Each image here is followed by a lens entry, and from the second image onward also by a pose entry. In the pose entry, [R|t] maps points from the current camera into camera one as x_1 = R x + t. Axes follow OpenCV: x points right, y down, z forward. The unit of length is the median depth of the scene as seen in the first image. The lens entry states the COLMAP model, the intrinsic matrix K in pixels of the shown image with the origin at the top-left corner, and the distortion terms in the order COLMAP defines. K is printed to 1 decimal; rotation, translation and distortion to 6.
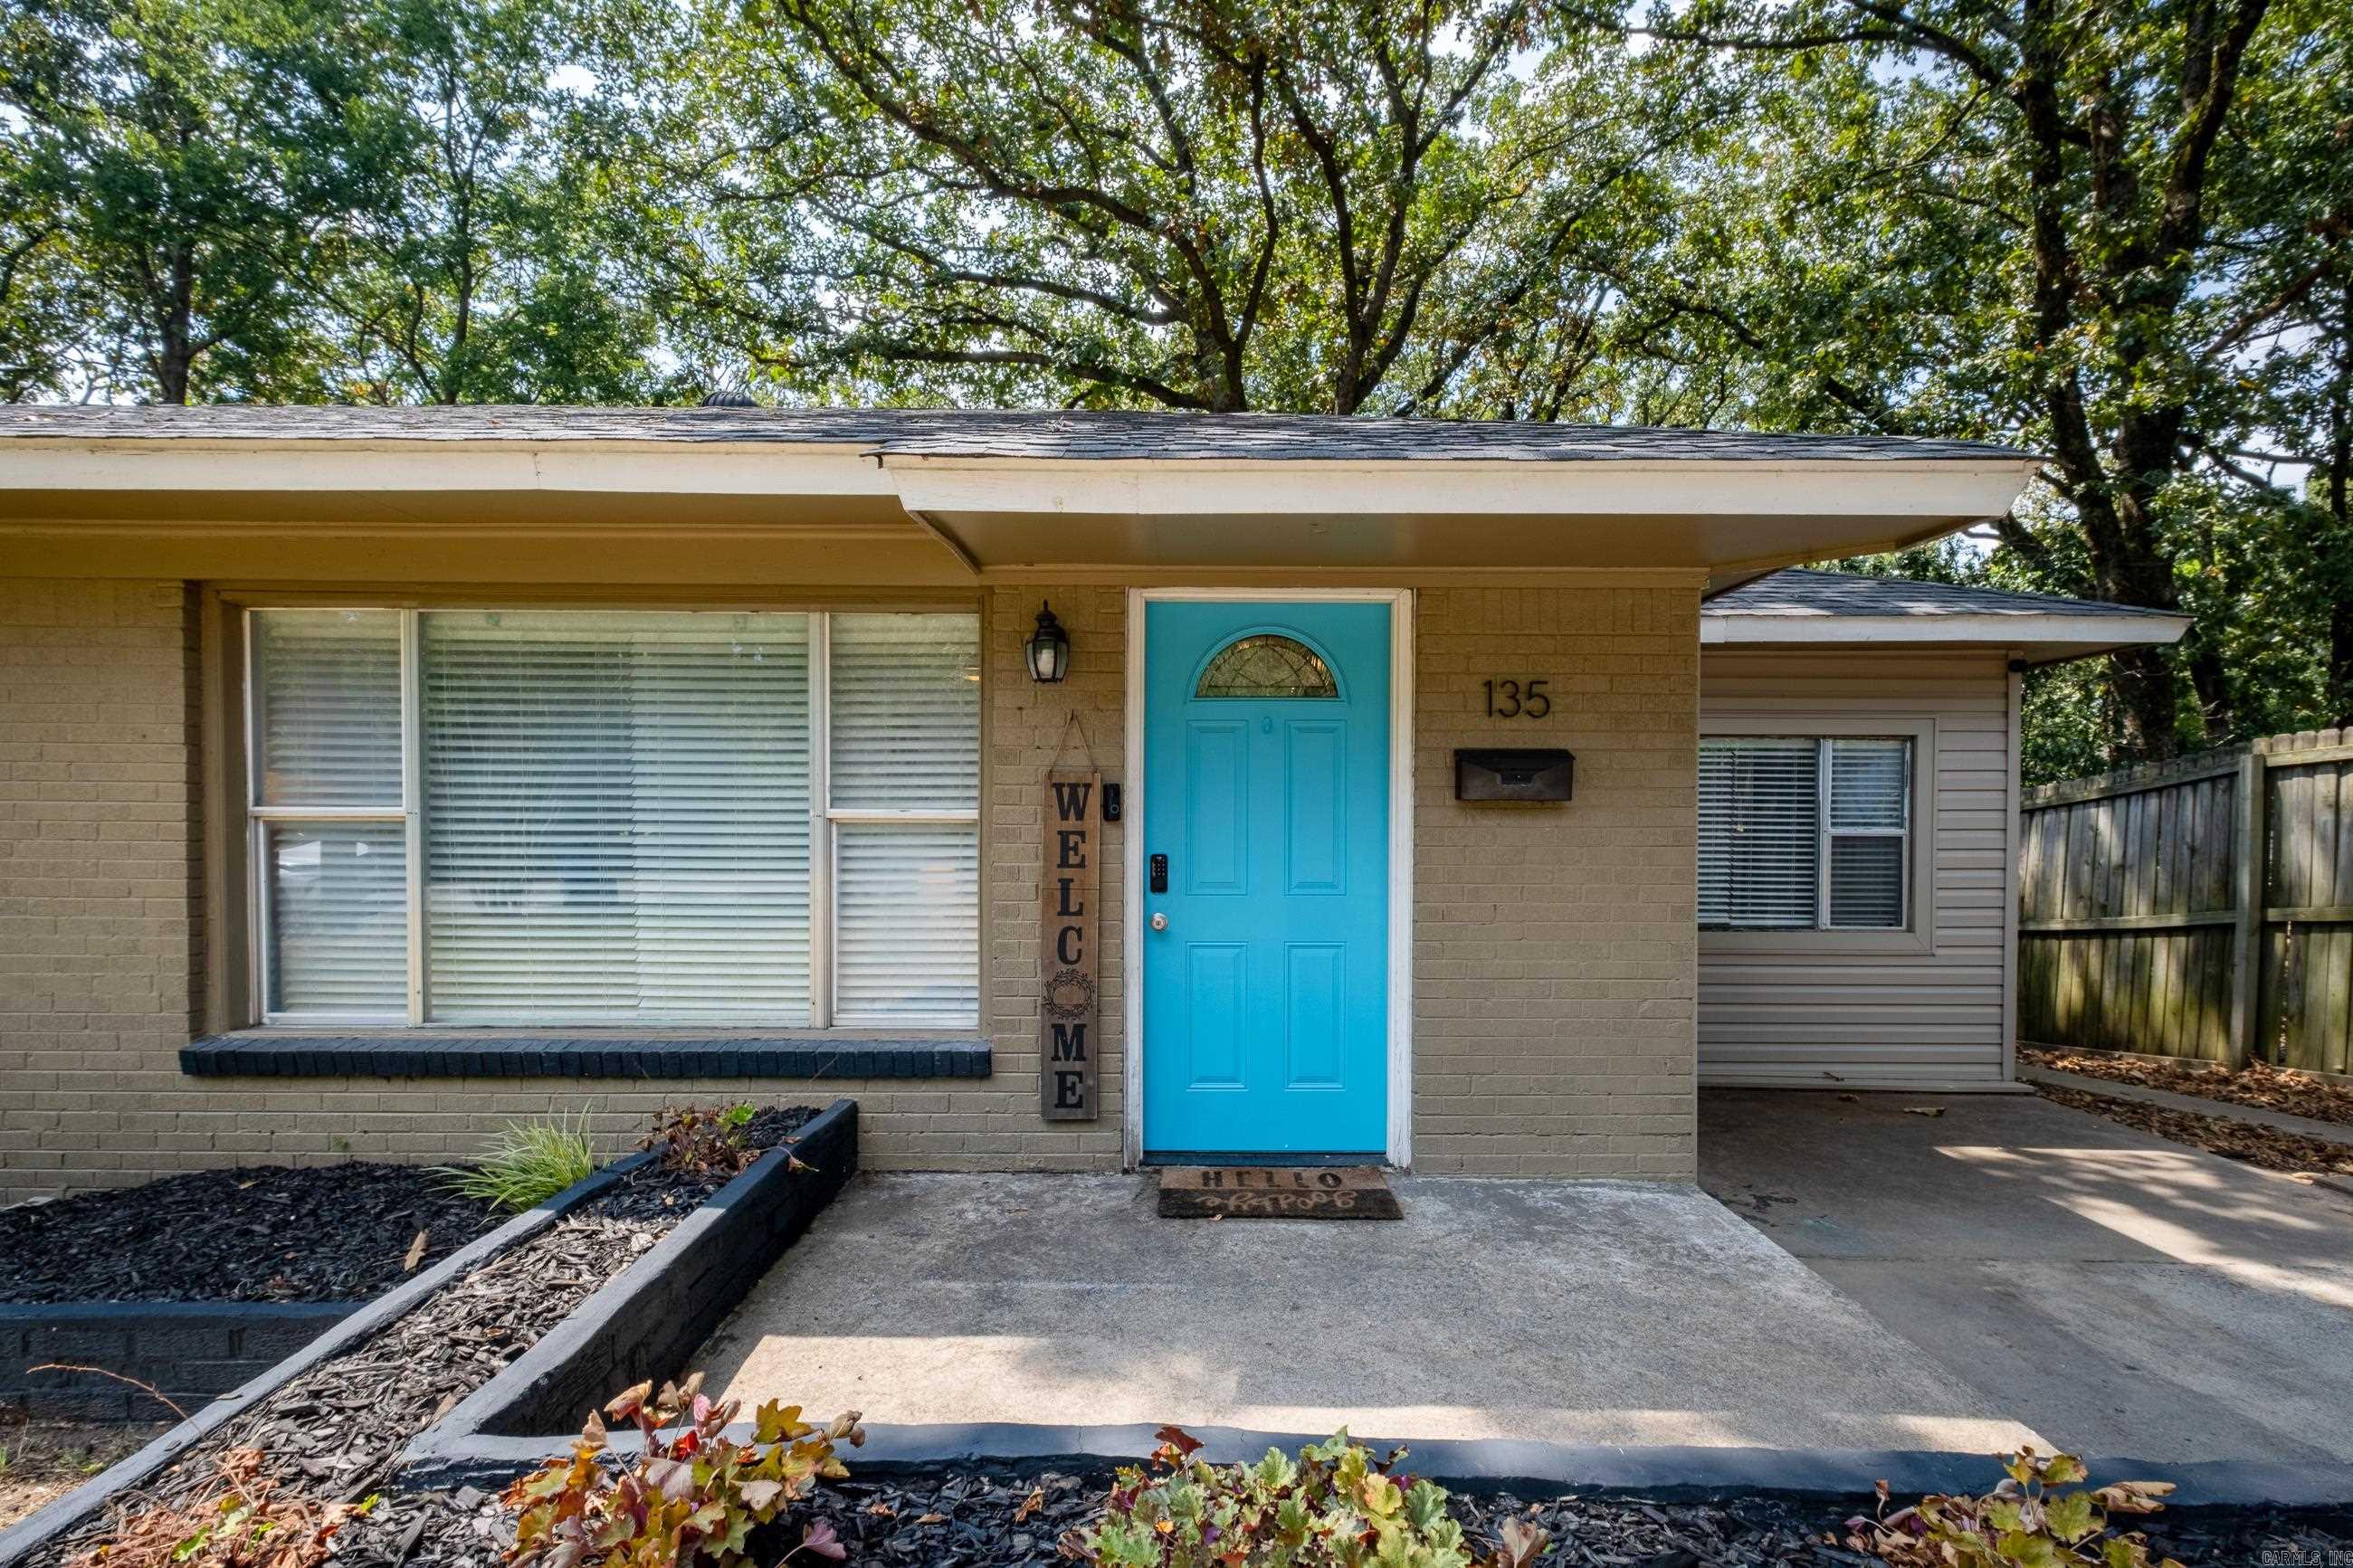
lens RADIAL K [[1035.7, 0, 1173.3], [0, 1035.7, 876.9], [0, 0, 1]] dist [-0.000858, -0.000083]
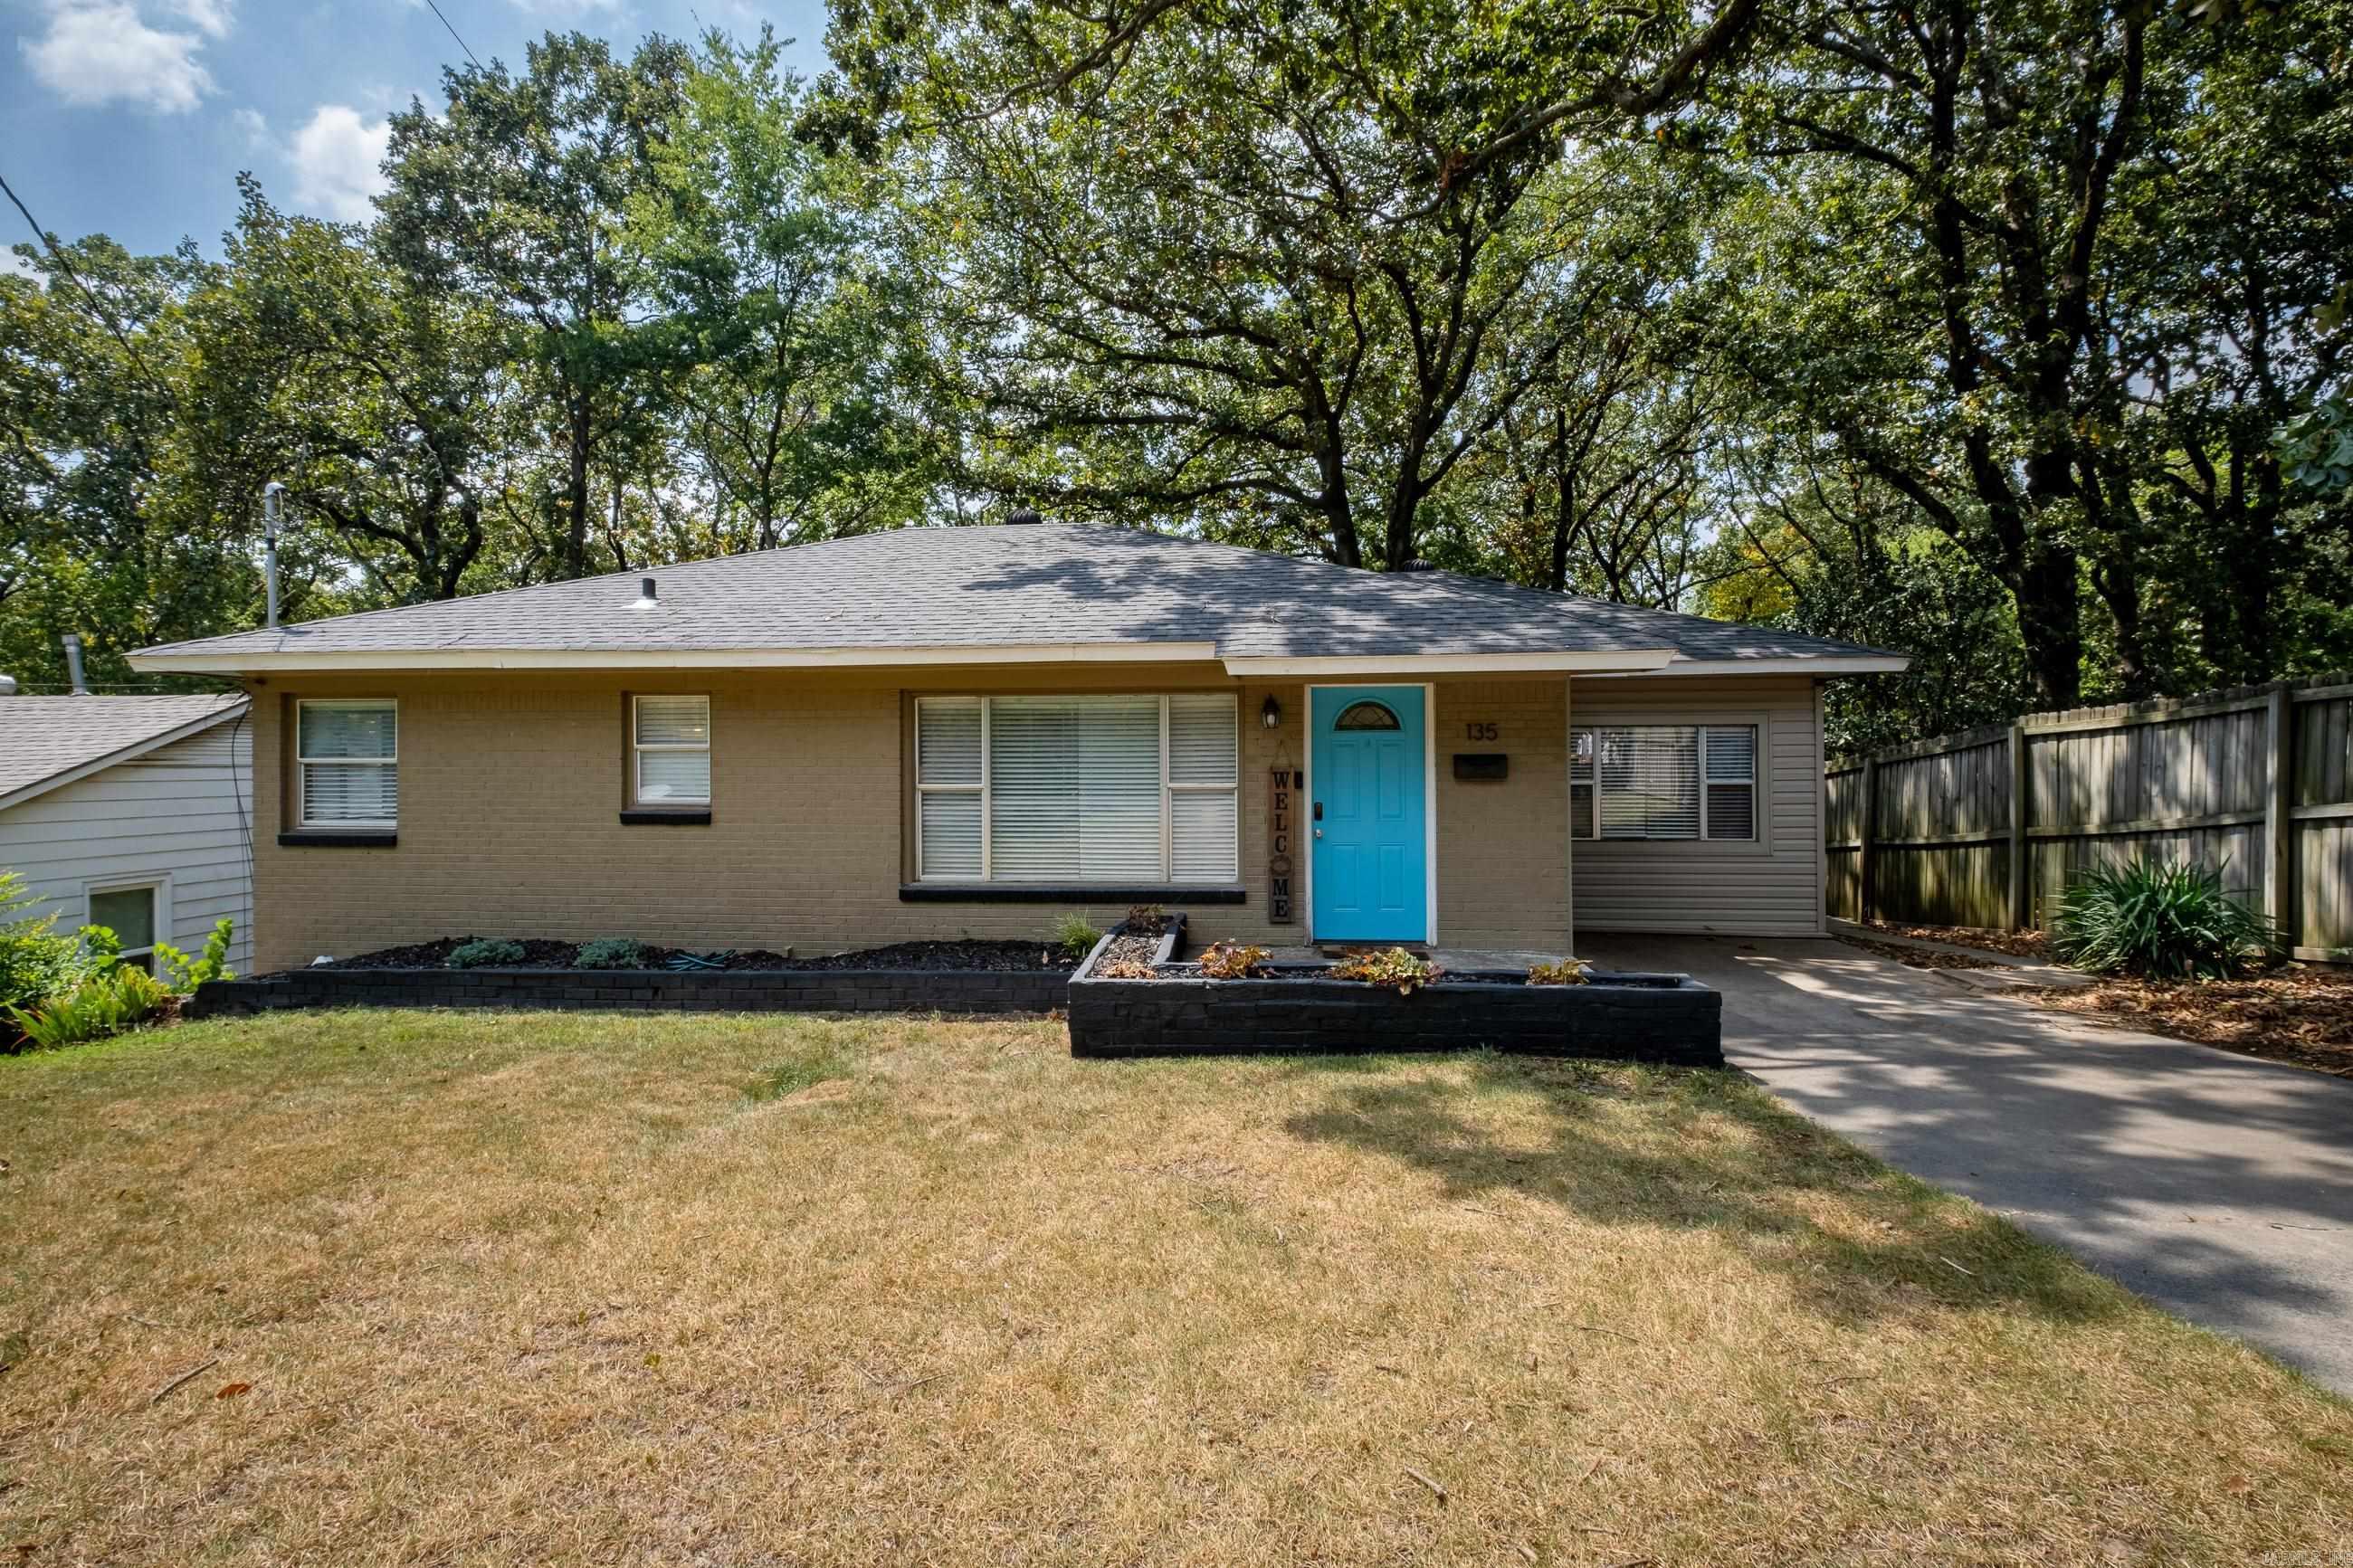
lens RADIAL K [[1048.0, 0, 1180.6], [0, 1048.0, 778.4], [0, 0, 1]] dist [-0.001009, 0.000039]
pose [[0.997163, -0.006914, -0.074961, -0.084365], [0.005140, 0.999703, -0.023834, -0.013671], [0.075103, 0.023381, 0.996902, -0.748068]]
